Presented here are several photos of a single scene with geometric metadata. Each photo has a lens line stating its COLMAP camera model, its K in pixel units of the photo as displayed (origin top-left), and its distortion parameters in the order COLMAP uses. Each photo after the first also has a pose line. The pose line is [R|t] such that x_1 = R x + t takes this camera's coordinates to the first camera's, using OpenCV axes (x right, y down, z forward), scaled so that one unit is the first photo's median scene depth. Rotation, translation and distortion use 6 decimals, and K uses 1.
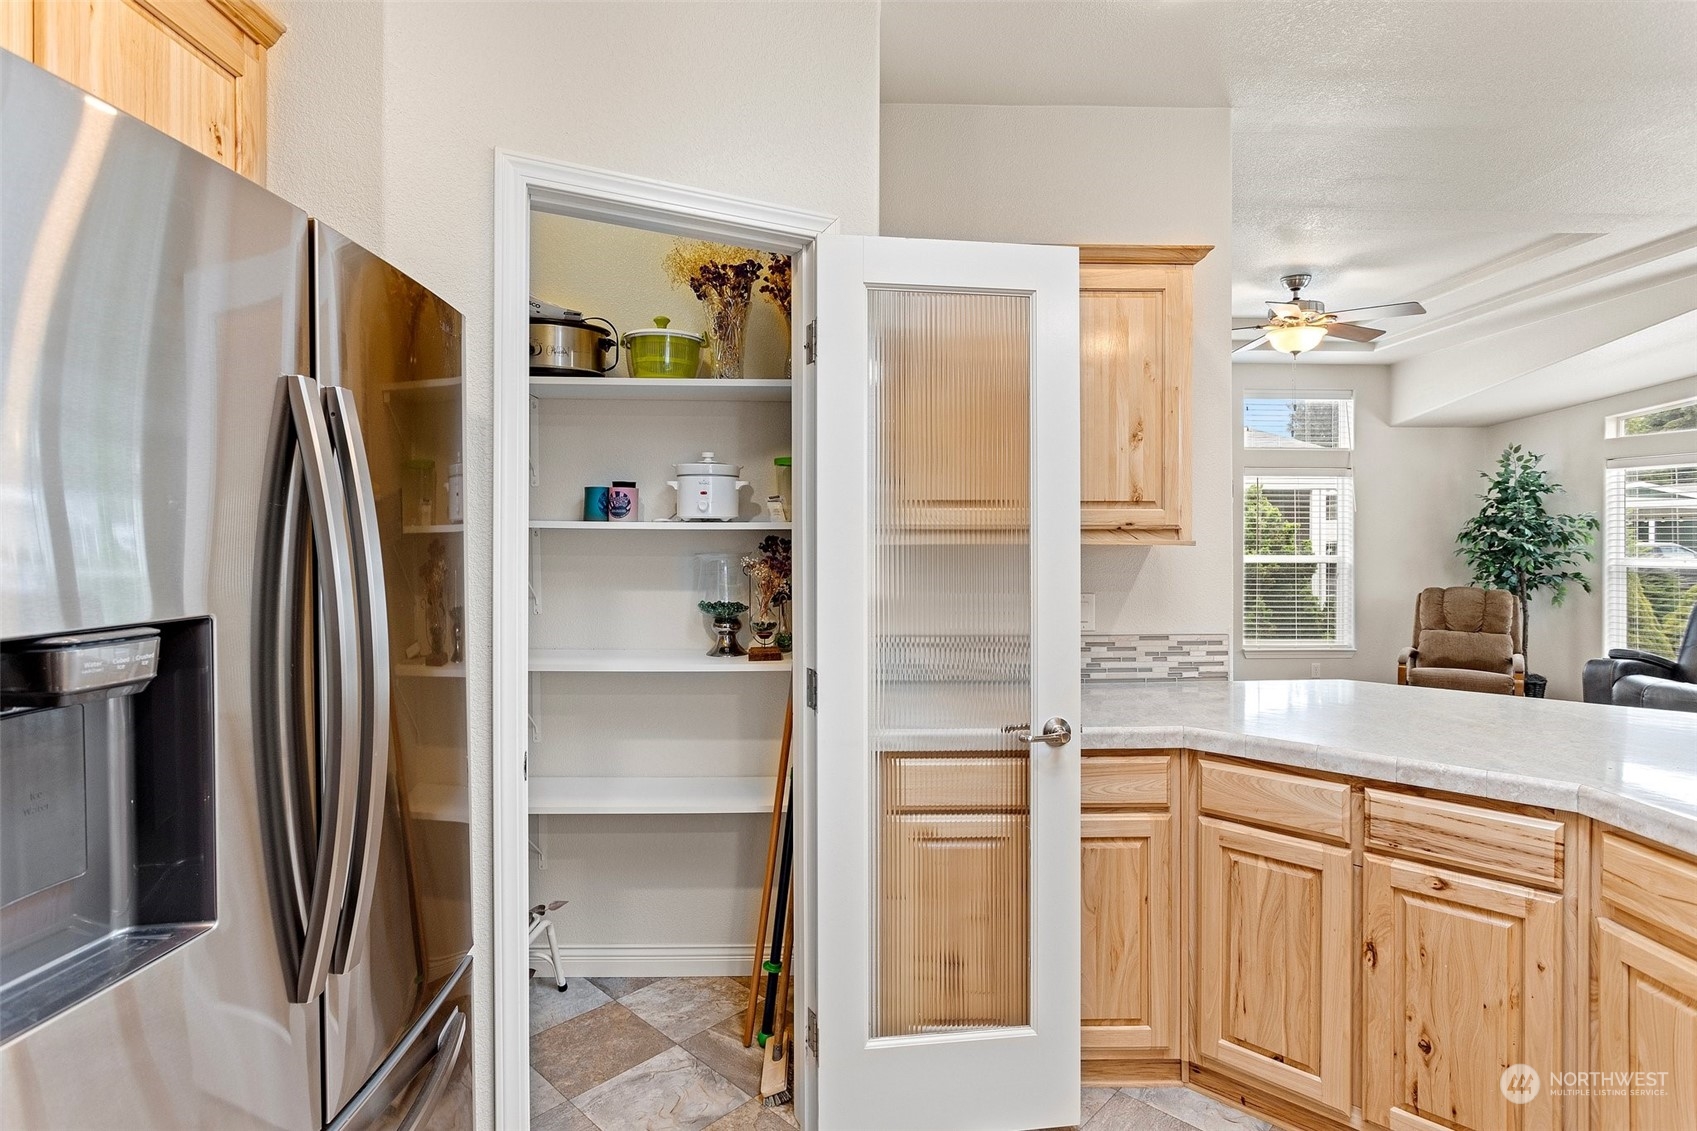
lens RADIAL K [[849.4, 0, 846.2], [0, 849.4, 548.8], [0, 0, 1]] dist [-0.002837, 0.001055]
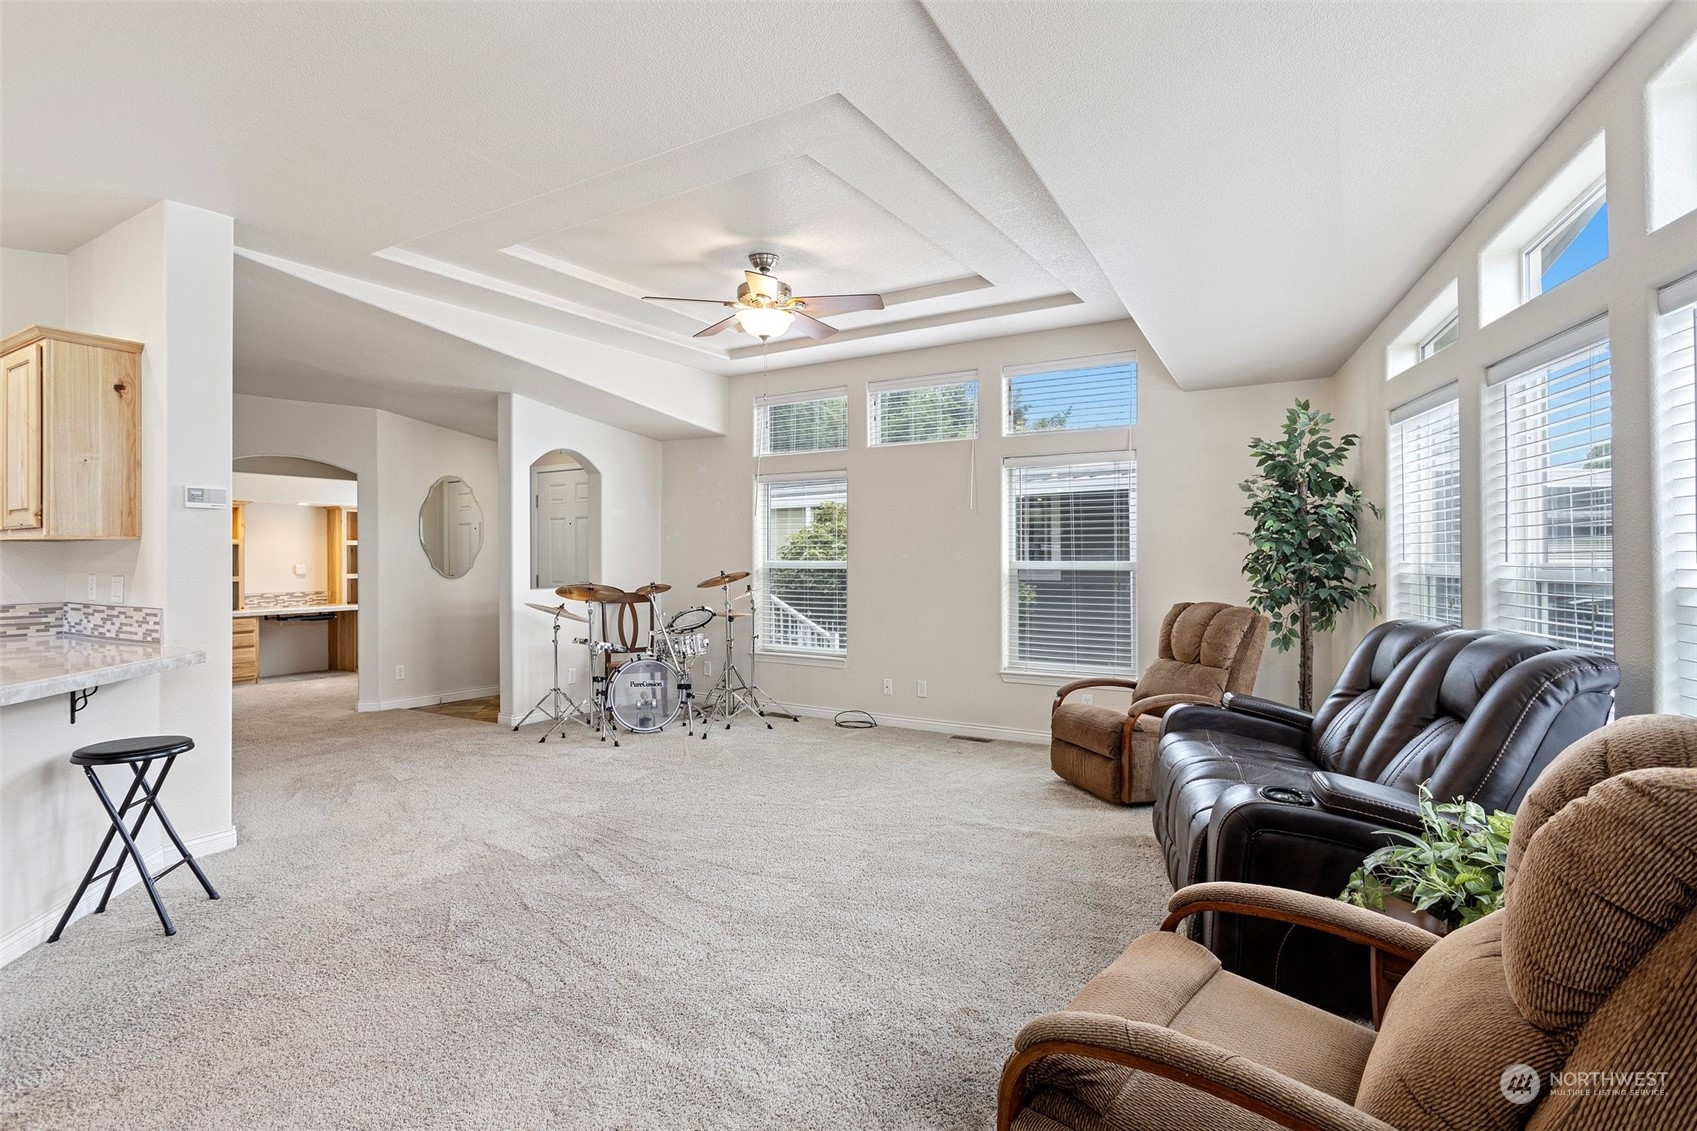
lens RADIAL K [[849.4, 0, 846.2], [0, 849.4, 548.8], [0, 0, 1]] dist [-0.002837, 0.001055]
pose [[0.837694, -0.008974, -0.546067, 2.068233], [0.002368, 0.999915, -0.012800, 0.017390], [0.546135, 0.009429, 0.837644, 0.522399]]
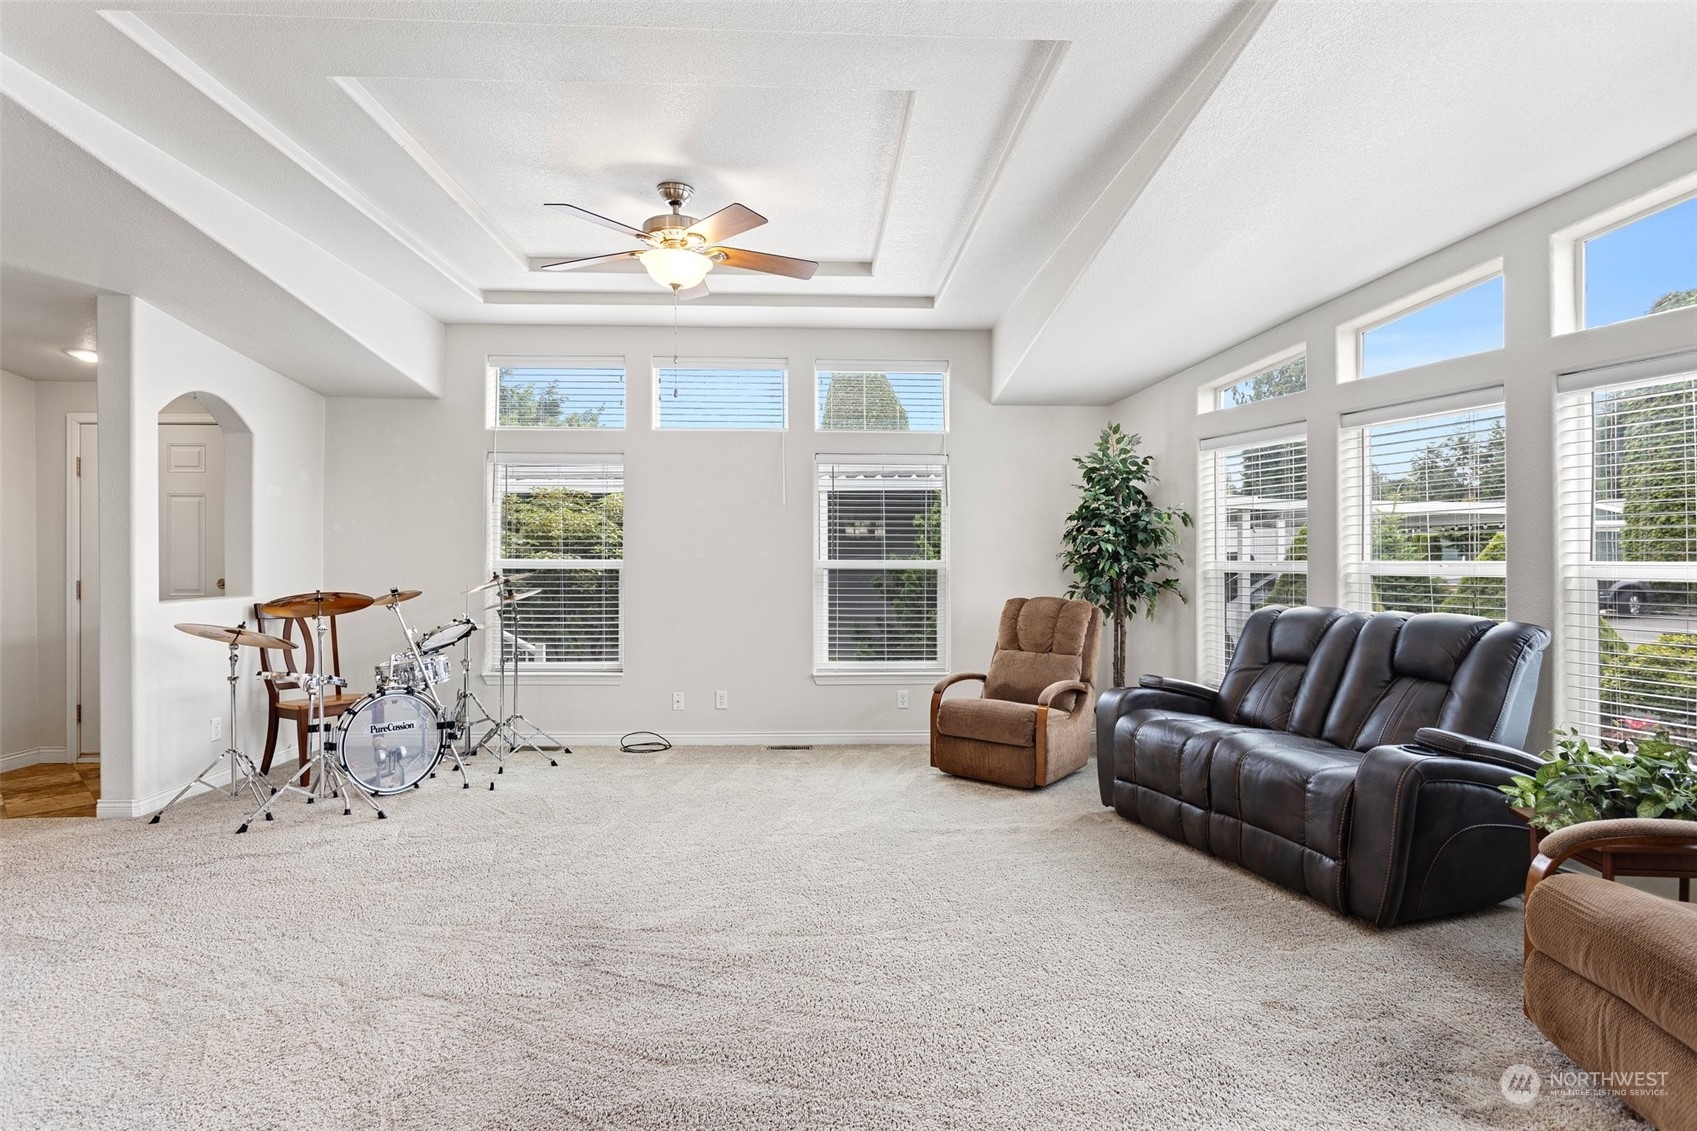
lens RADIAL K [[849.4, 0, 846.2], [0, 849.4, 548.8], [0, 0, 1]] dist [-0.002837, 0.001055]
pose [[0.999695, 0.000115, 0.024716, 1.235227], [0.000200, 0.999919, -0.012754, 0.021274], [-0.024716, 0.012755, 0.999613, 0.455052]]
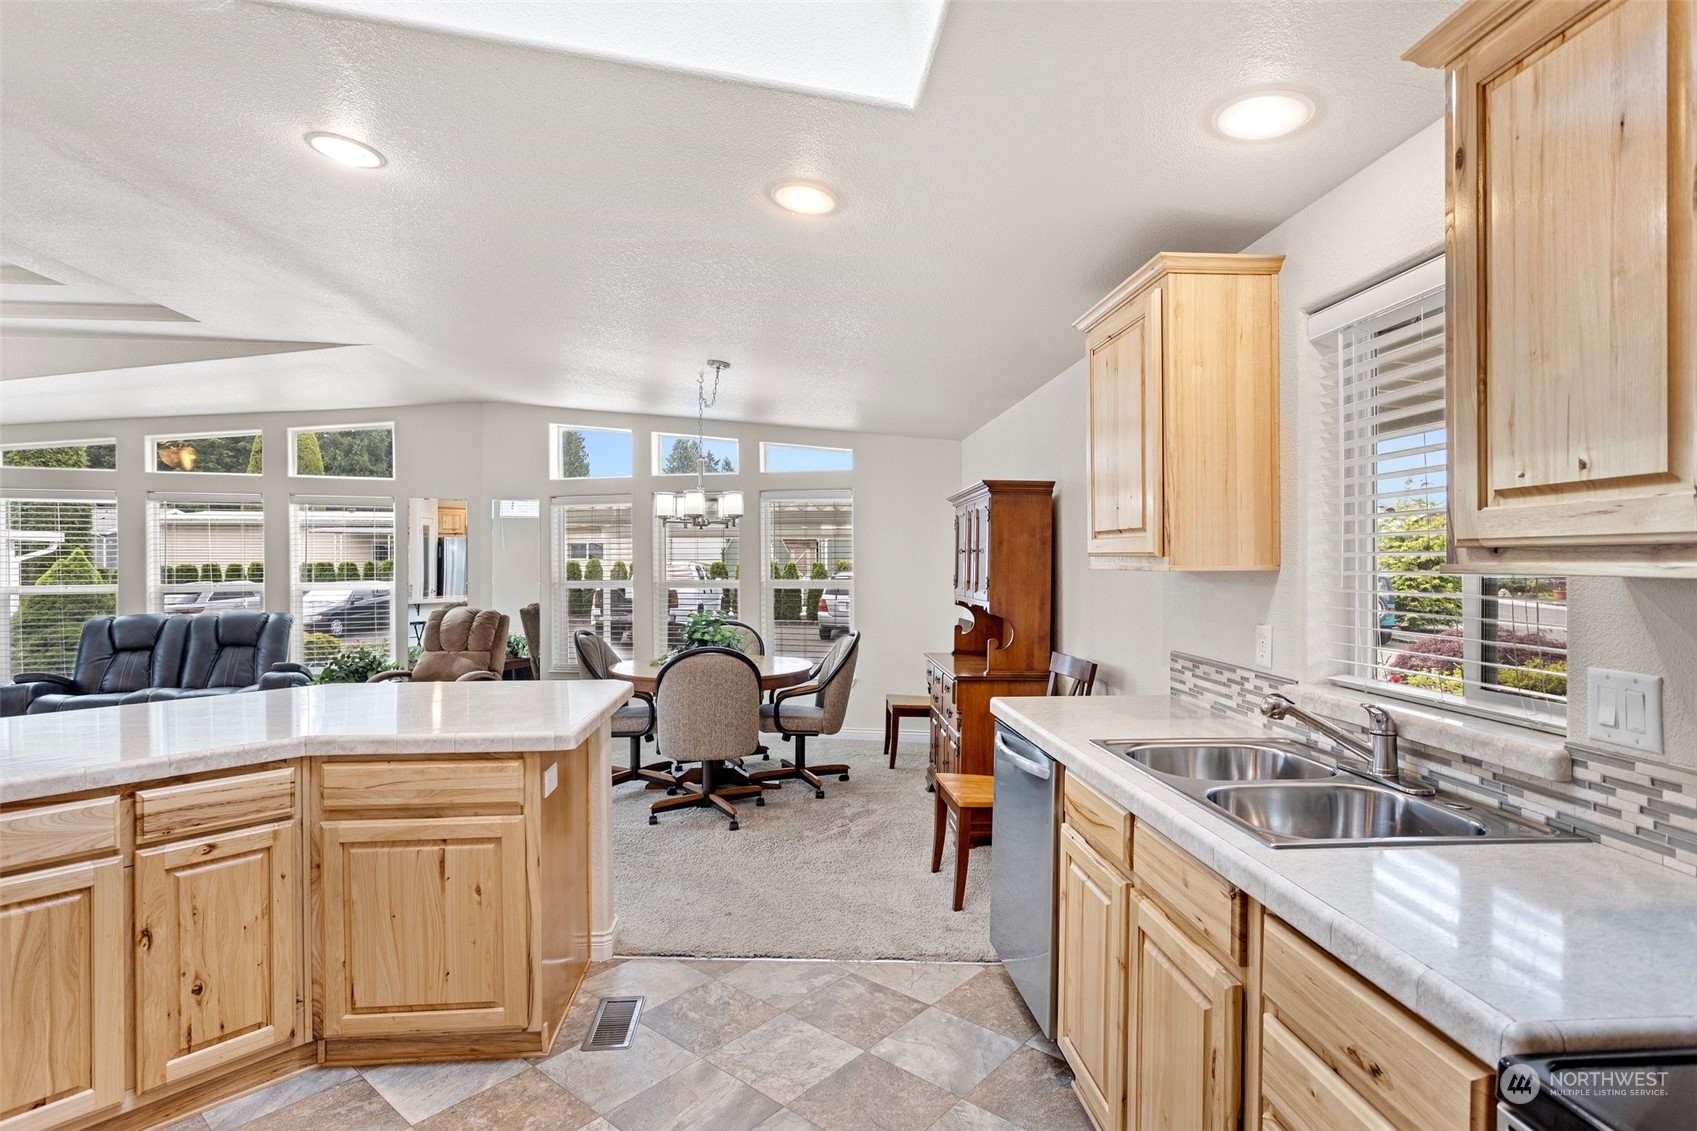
lens RADIAL K [[849.4, 0, 846.2], [0, 849.4, 548.8], [0, 0, 1]] dist [-0.002837, 0.001055]
pose [[-0.056522, 0.020392, 0.998193, -0.543501], [0.015047, 0.999695, -0.019571, 0.001234], [-0.998288, 0.013913, -0.056811, 0.135807]]
